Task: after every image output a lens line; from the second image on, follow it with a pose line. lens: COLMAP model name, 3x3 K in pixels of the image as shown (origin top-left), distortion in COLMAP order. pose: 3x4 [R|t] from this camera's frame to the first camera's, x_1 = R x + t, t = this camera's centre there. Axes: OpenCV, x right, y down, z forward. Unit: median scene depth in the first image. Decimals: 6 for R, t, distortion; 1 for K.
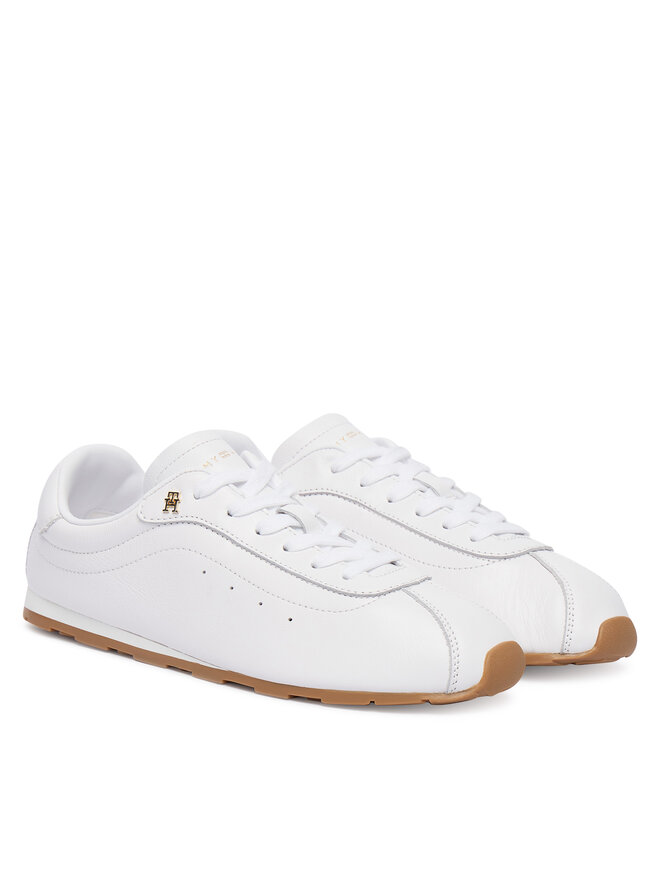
lens RADIAL K [[2530.5, 0, 330.0], [0, 2530.5, 440.0], [0, 0, 1]] dist [-0.059420, -0.997353]
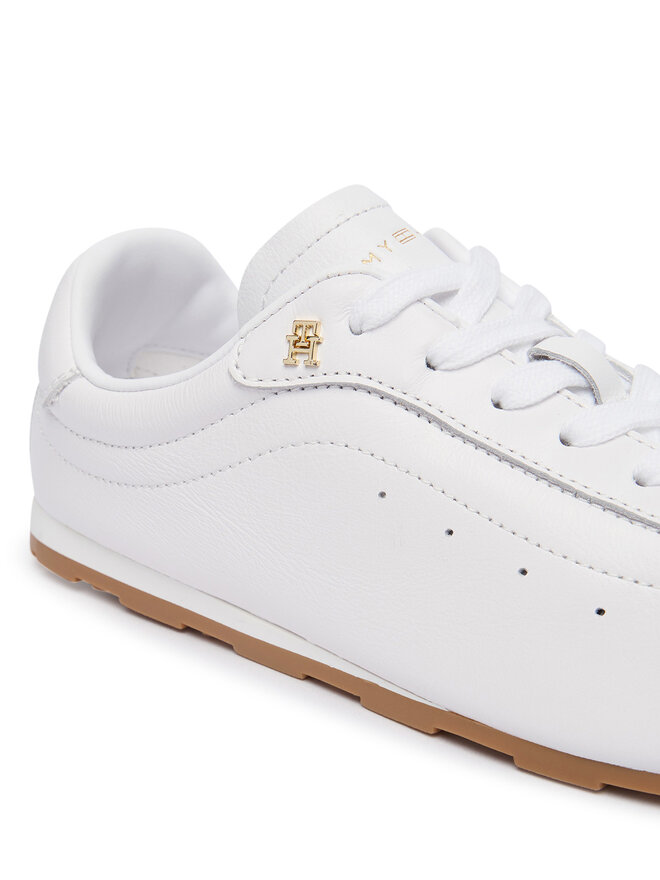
lens RADIAL K [[1104.8, 0, 330.0], [0, 1104.8, 440.0], [0, 0, 1]] dist [0.016158, 0.011522]
pose [[0.998860, -0.041700, 0.023231, -0.062865], [0.037523, 0.986747, 0.157868, 0.010323], [-0.029506, -0.156816, 0.987187, 0.796925]]
